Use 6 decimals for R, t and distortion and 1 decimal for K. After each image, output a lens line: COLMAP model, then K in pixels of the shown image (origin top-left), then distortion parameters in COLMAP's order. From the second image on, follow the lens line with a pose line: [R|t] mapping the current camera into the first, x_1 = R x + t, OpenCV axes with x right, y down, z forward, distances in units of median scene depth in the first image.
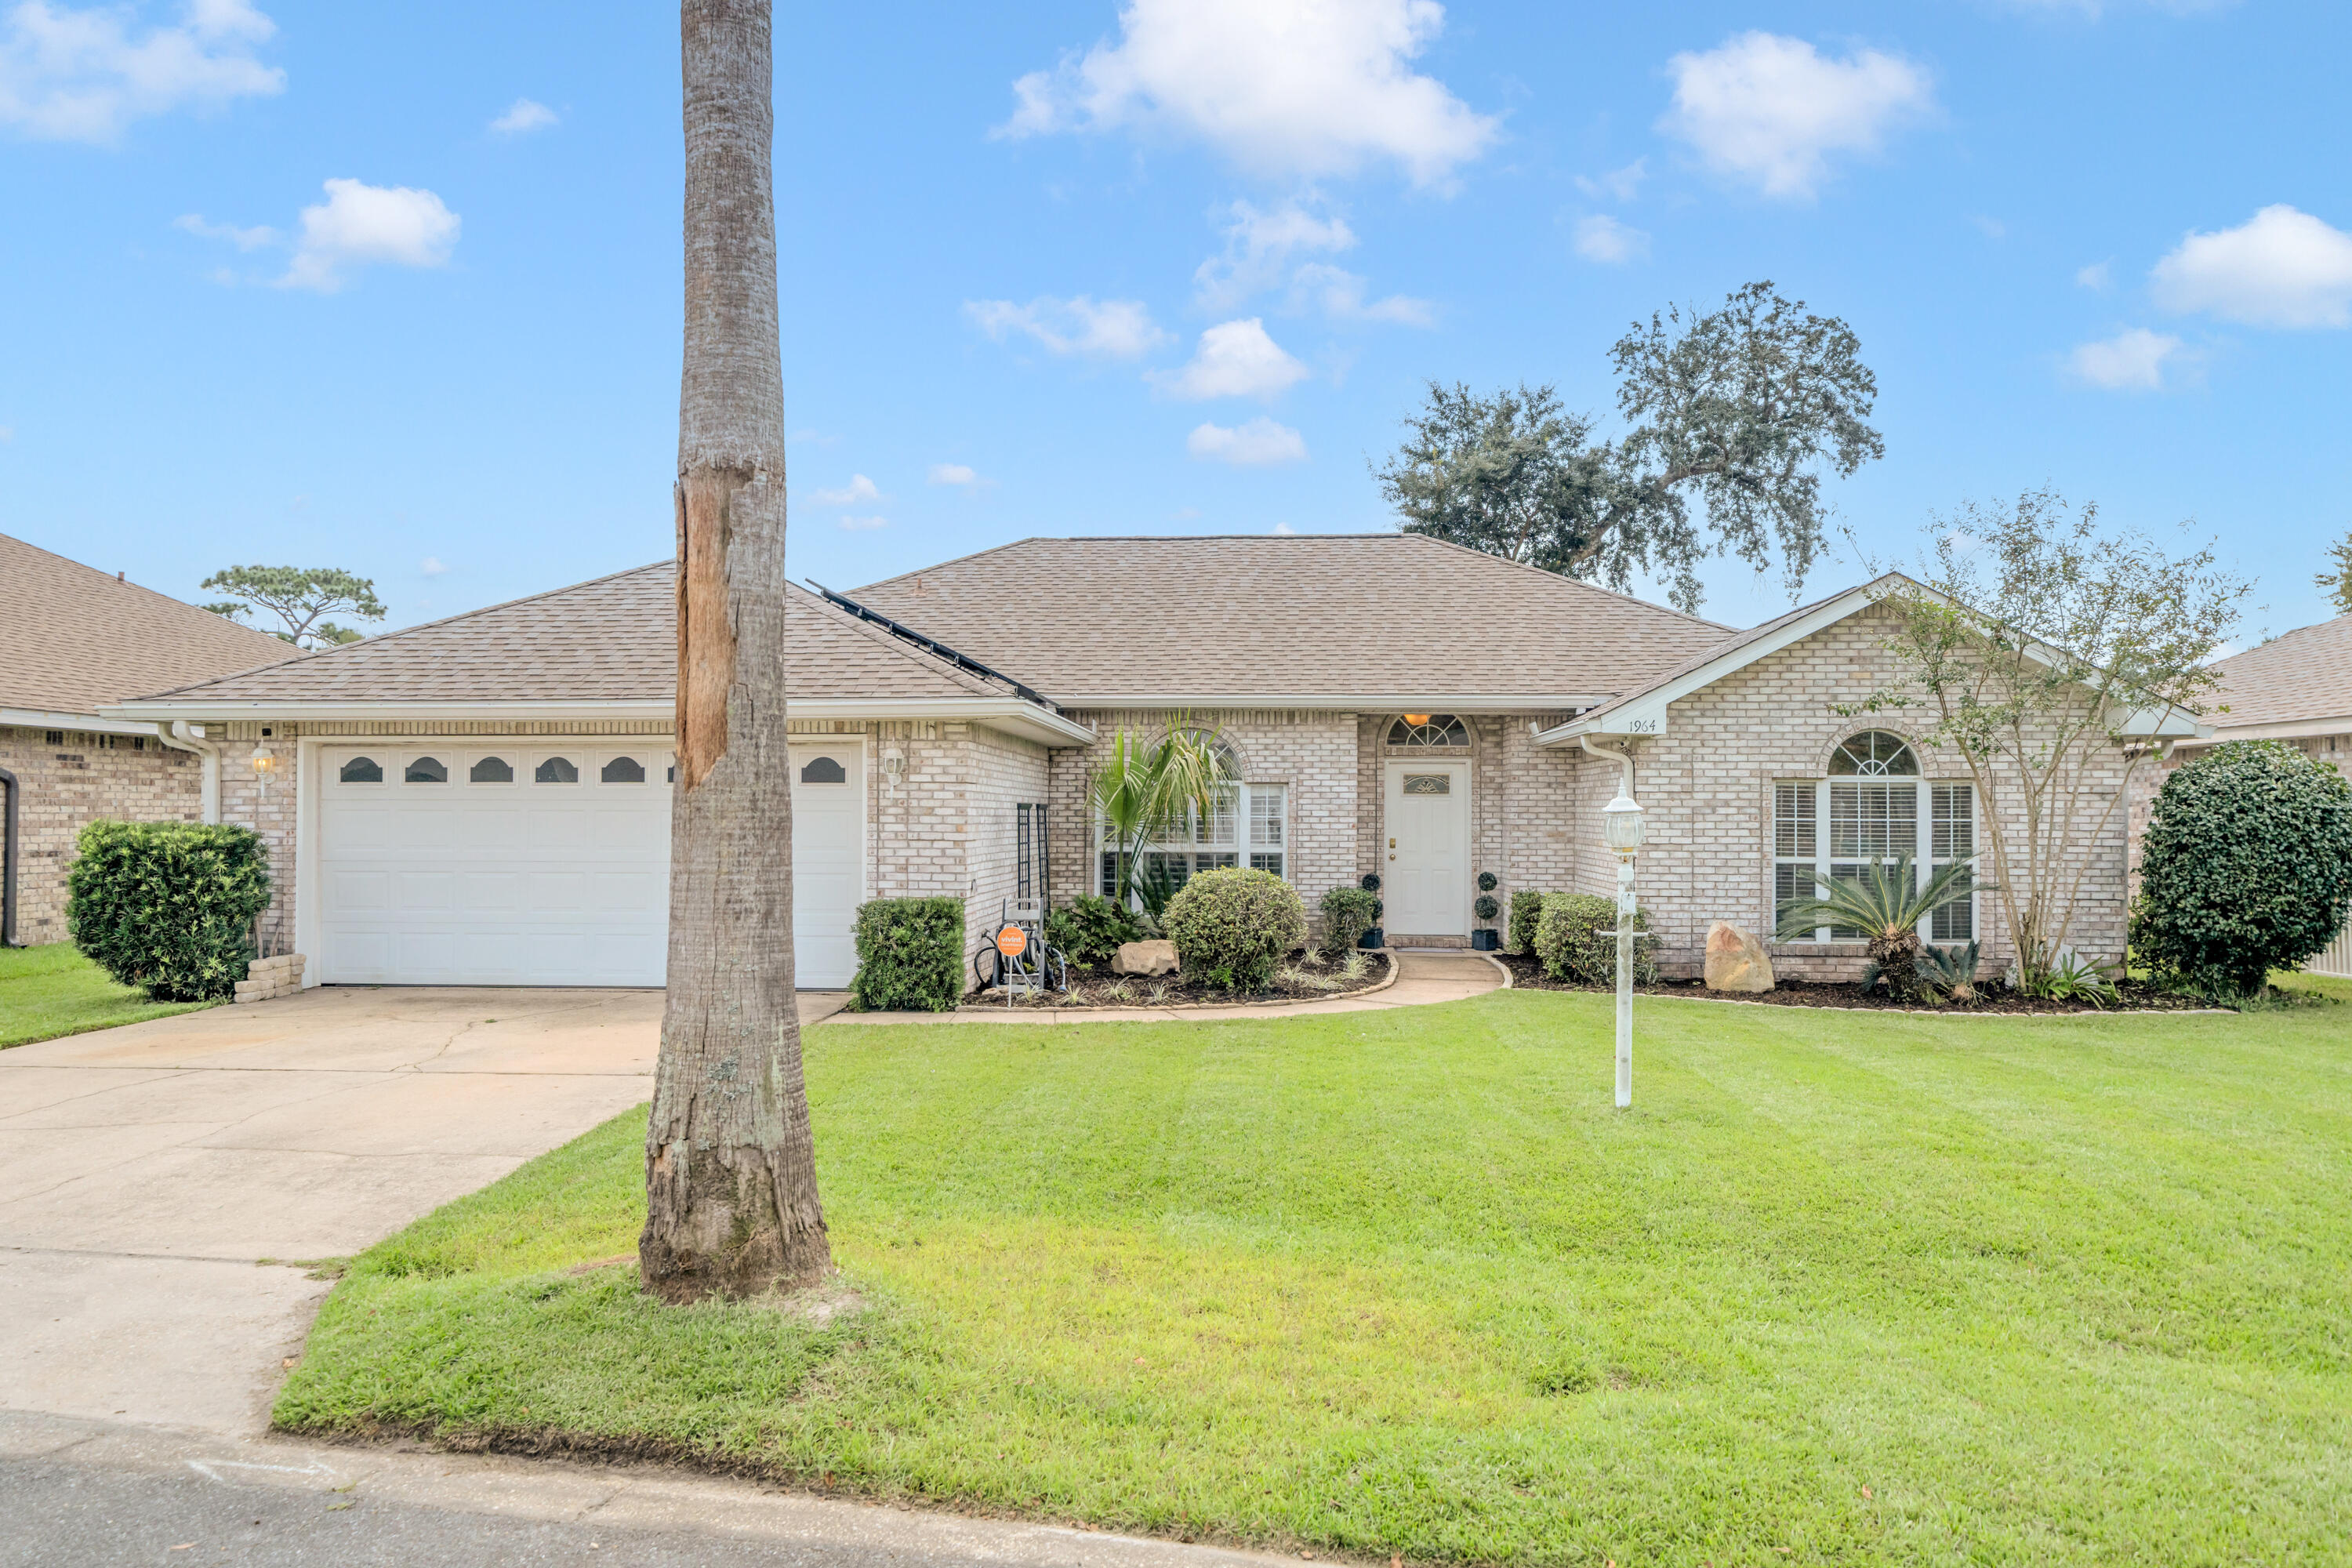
lens RADIAL K [[1531.6, 0, 1152.3], [0, 1531.6, 777.3], [0, 0, 1]] dist [0.005961, 0.001029]
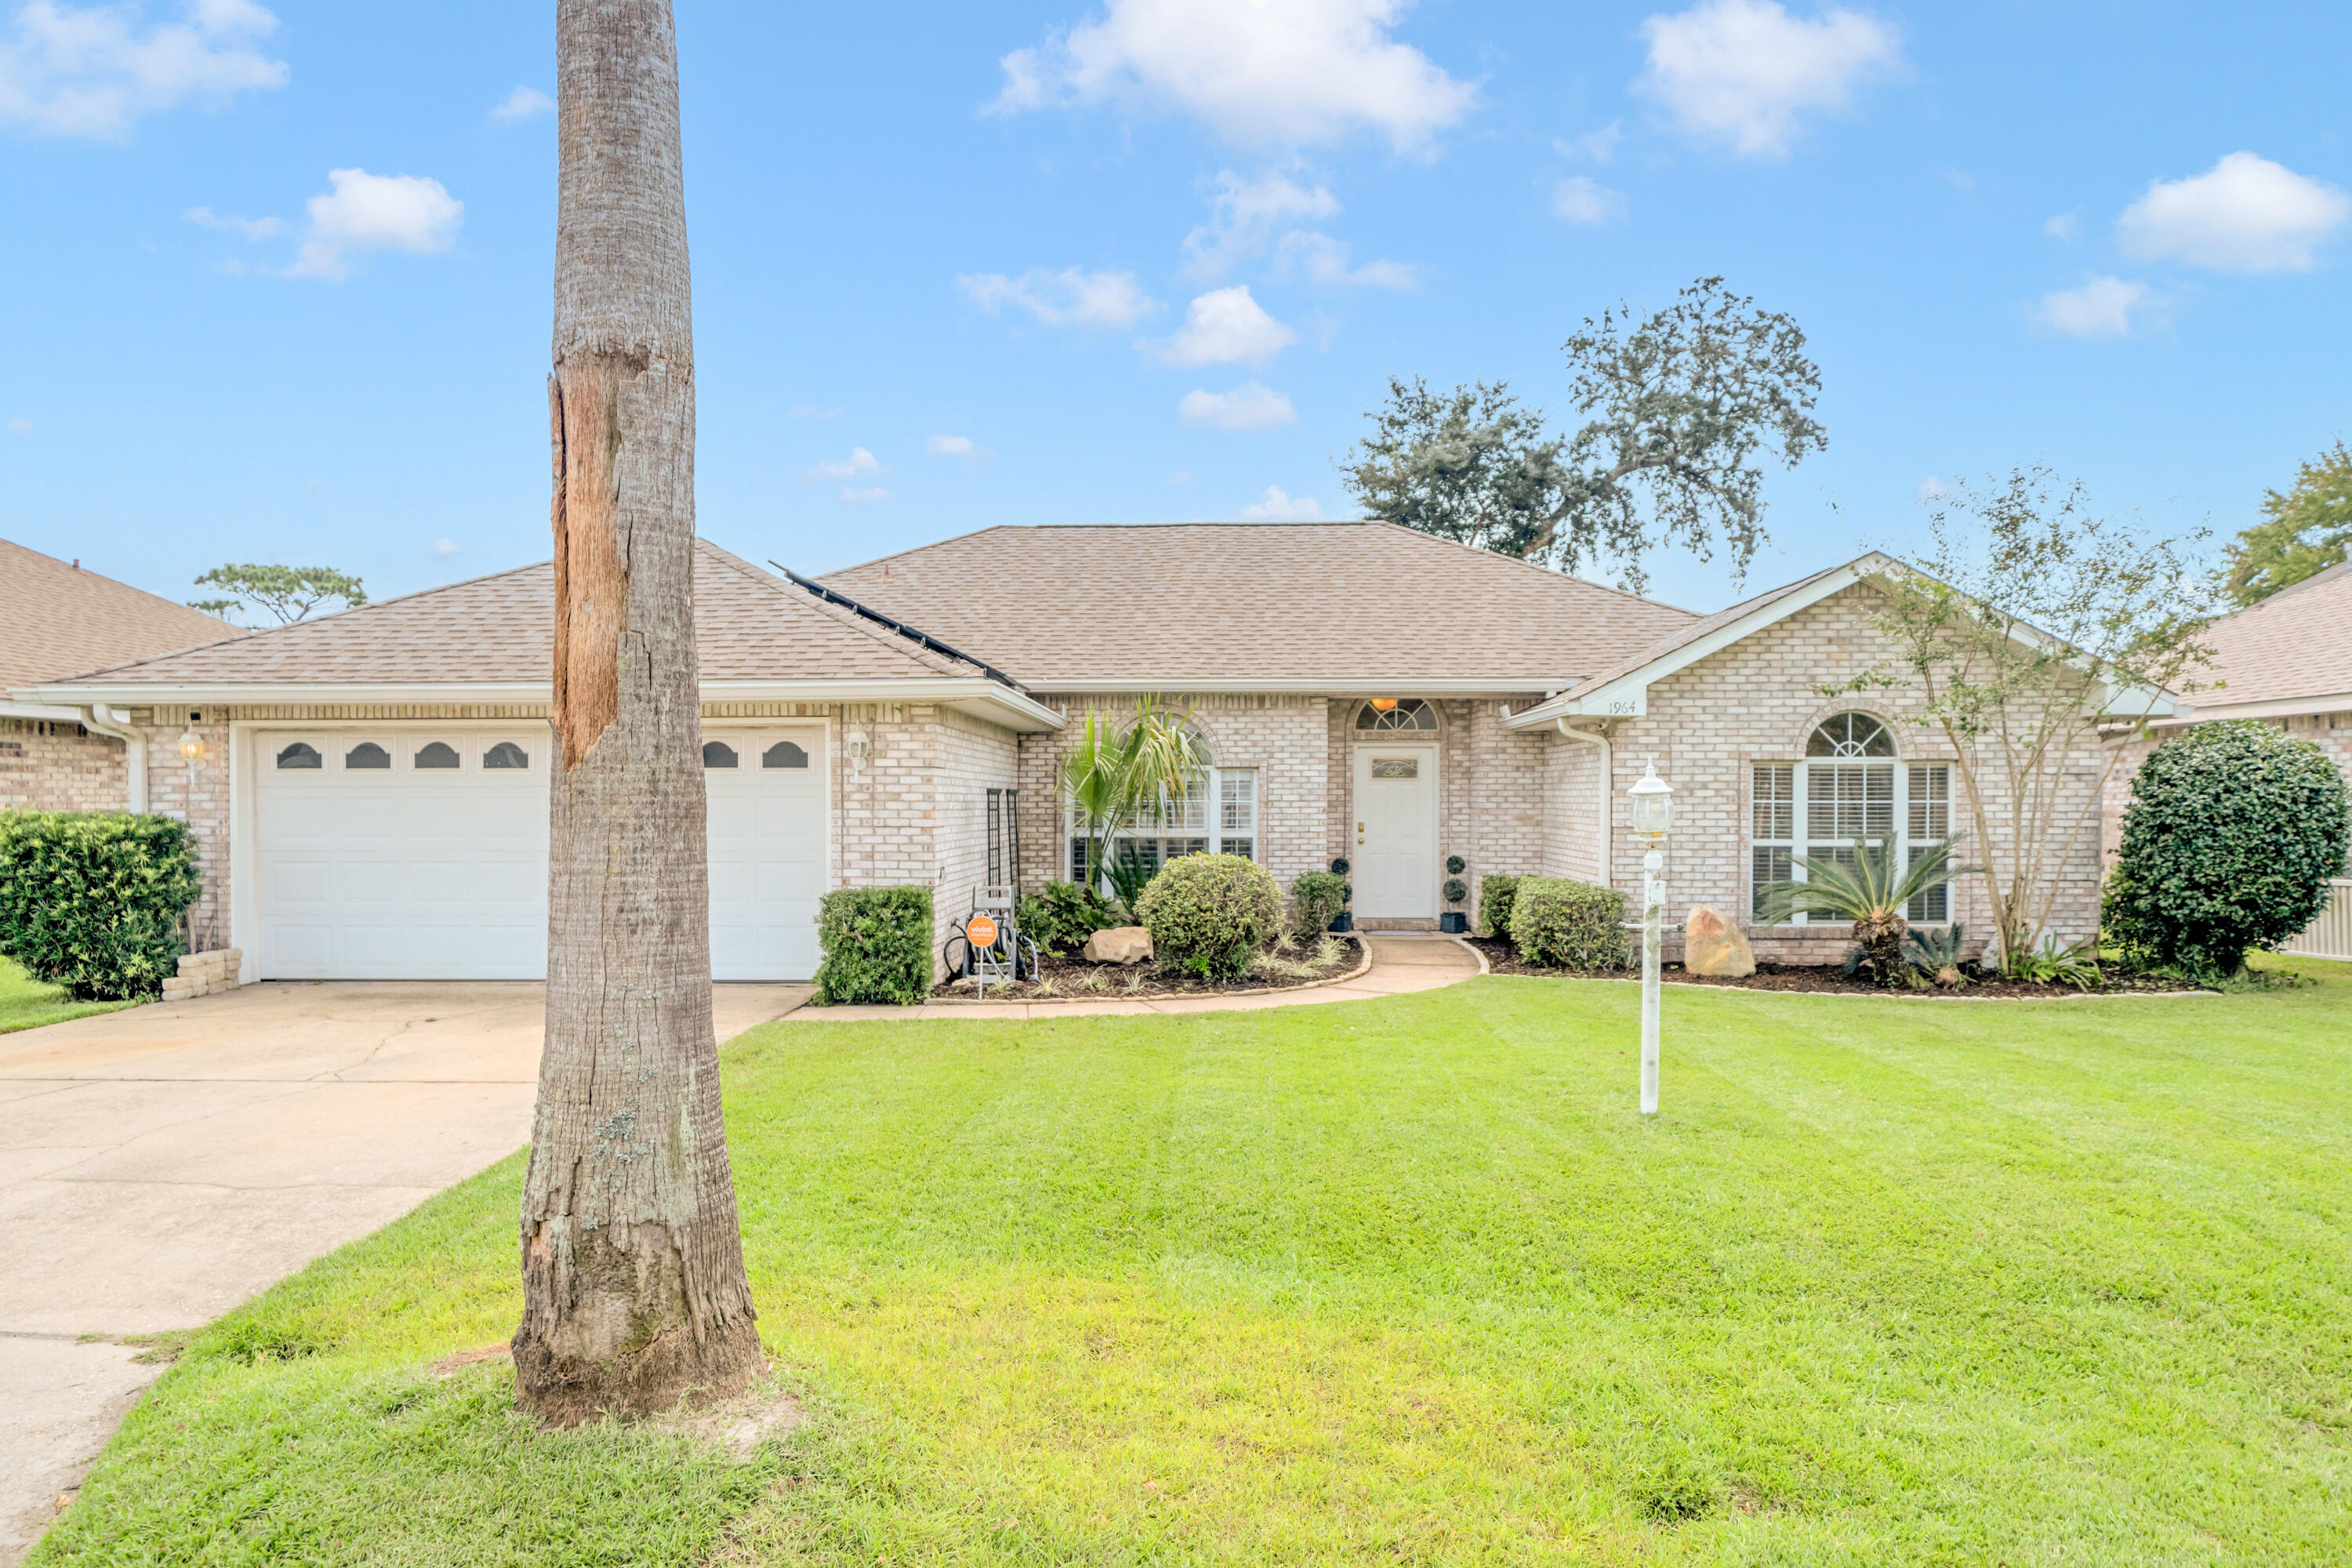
lens RADIAL K [[1438.1, 0, 1157.0], [0, 1438.1, 799.4], [0, 0, 1]] dist [0.005583, 0.001195]
pose [[0.999514, -0.004100, 0.030917, -0.008645], [0.003362, 0.999709, 0.023887, 0.002588], [-0.031006, -0.023772, 0.999236, 0.085875]]
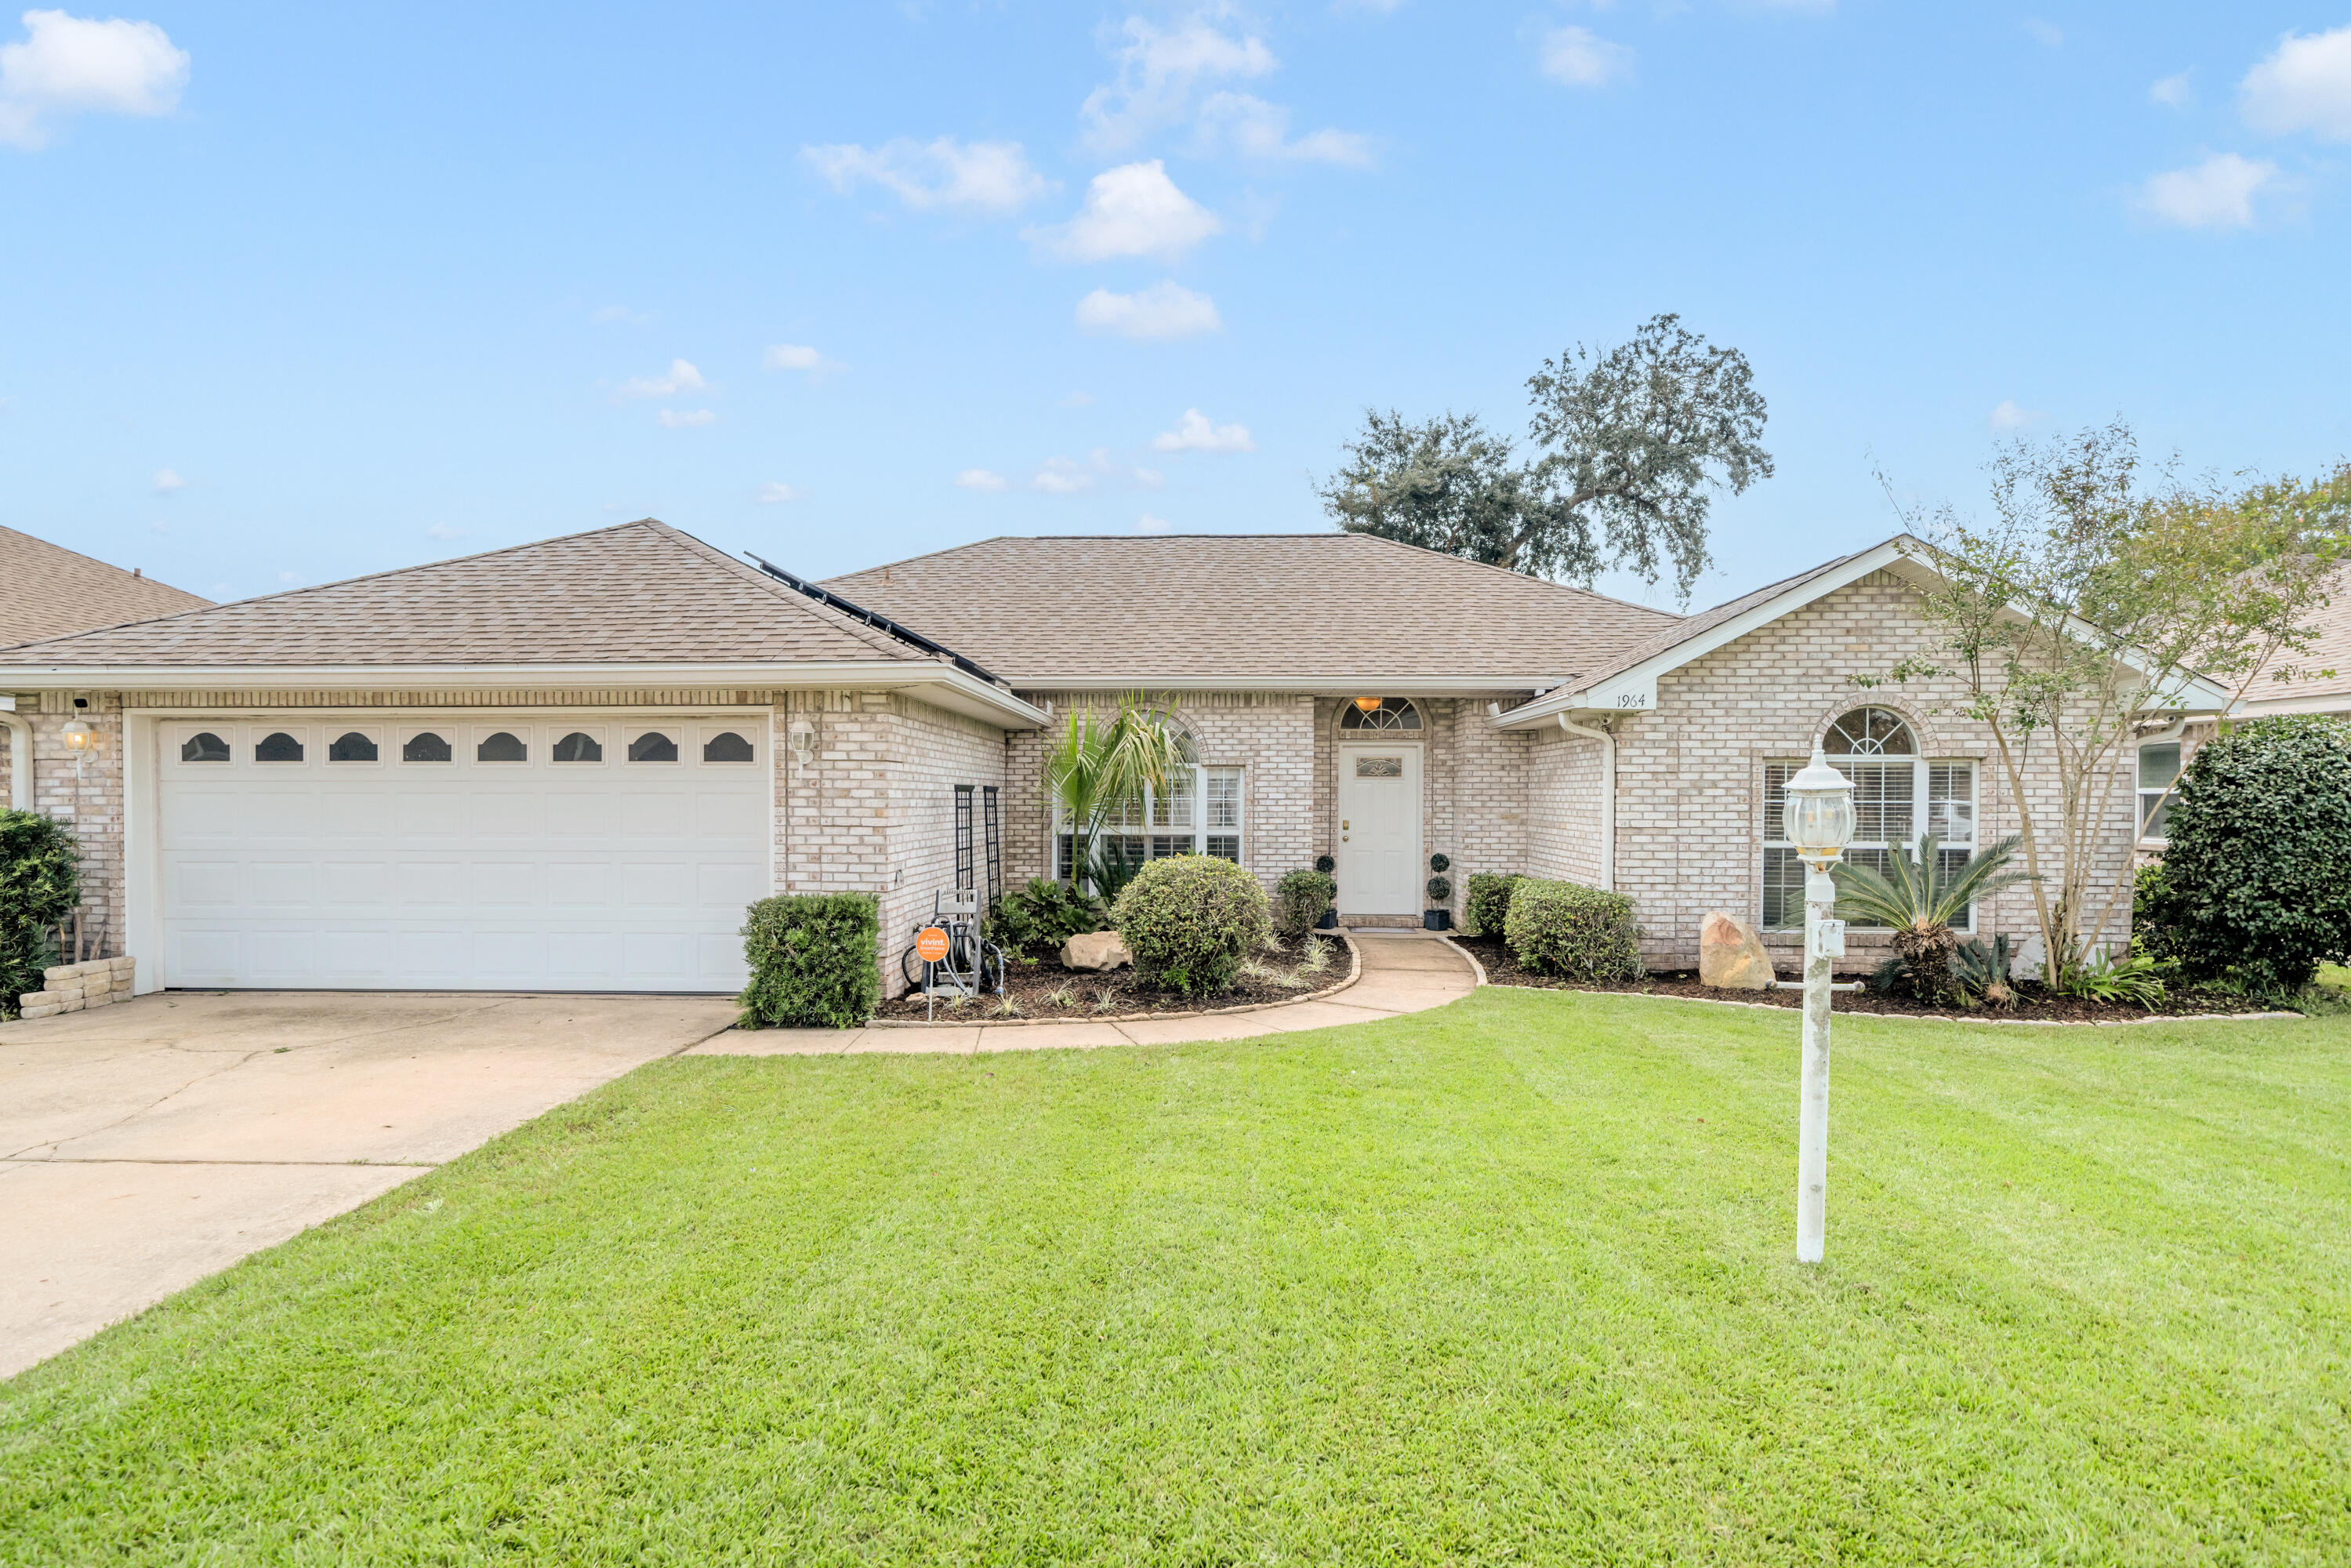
lens RADIAL K [[1176.1, 0, 1165.9], [0, 1176.1, 803.3], [0, 0, 1]] dist [0.002037, 0.000649]
pose [[0.999487, -0.001162, 0.031991, 0.016557], [0.000243, 0.999588, 0.028705, 0.008334], [-0.032012, -0.028682, 0.999076, 0.308932]]
